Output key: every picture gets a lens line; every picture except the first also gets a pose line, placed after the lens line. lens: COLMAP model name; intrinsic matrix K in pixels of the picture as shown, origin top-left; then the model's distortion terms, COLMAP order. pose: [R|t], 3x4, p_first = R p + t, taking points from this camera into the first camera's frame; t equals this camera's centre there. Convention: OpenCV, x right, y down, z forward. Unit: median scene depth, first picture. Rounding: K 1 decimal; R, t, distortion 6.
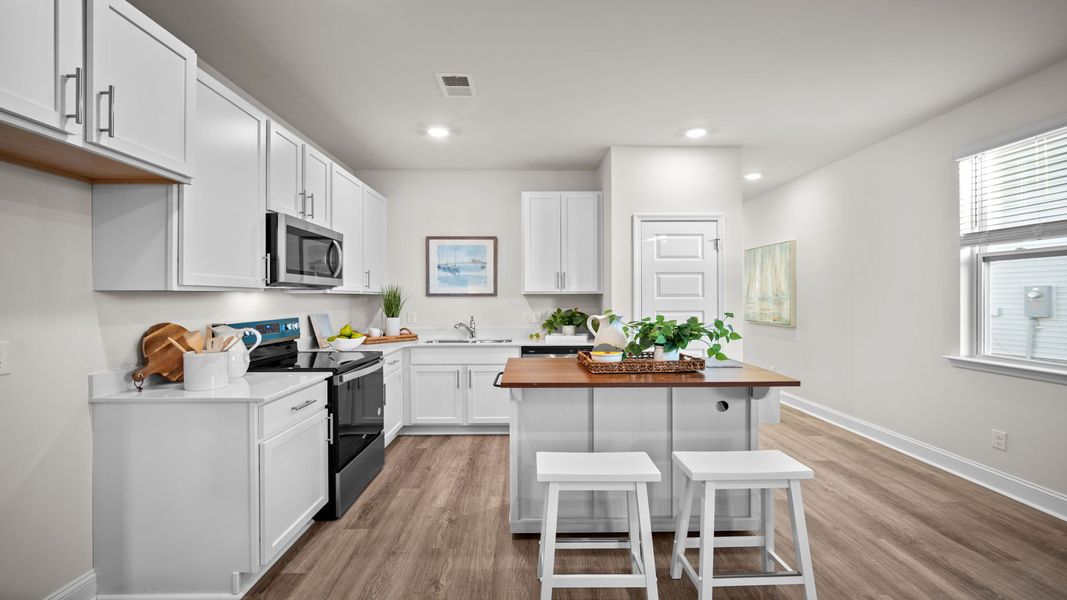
lens RADIAL K [[473.0, 0, 536.1], [0, 473.0, 296.6], [0, 0, 1]] dist [-0.010897, 0.002841]
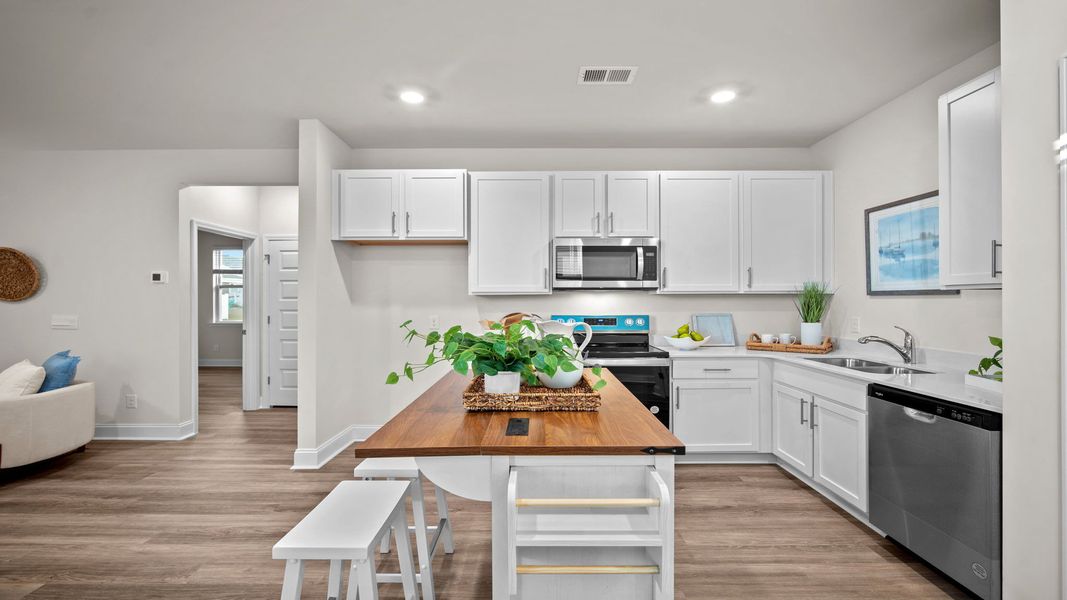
lens RADIAL K [[473.0, 0, 535.8], [0, 473.0, 306.5], [0, 0, 1]] dist [-0.010897, 0.002841]
pose [[-0.022118, 0.014917, -0.999644, 0.616989], [0.005072, 0.999877, 0.014809, 0.003598], [0.999742, -0.004743, -0.022191, 0.684649]]
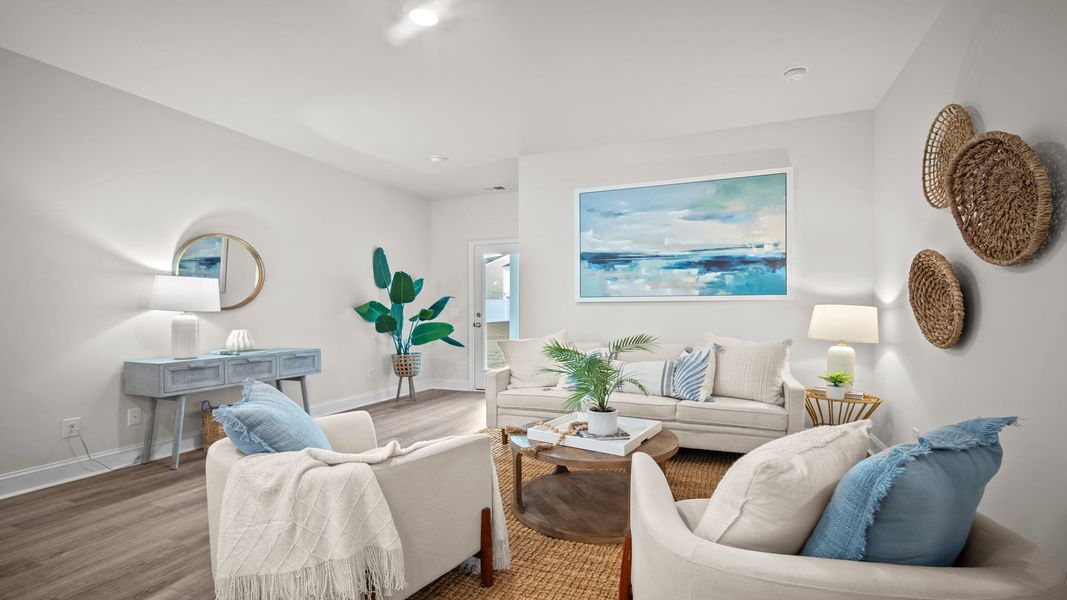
lens RADIAL K [[473.0, 0, 540.9], [0, 473.0, 314.3], [0, 0, 1]] dist [-0.010897, 0.002841]
pose [[-0.915336, -0.001666, 0.402687, -0.234002], [0.000640, 0.999984, 0.005593, 0.045019], [-0.402690, 0.005377, -0.915321, 0.015069]]
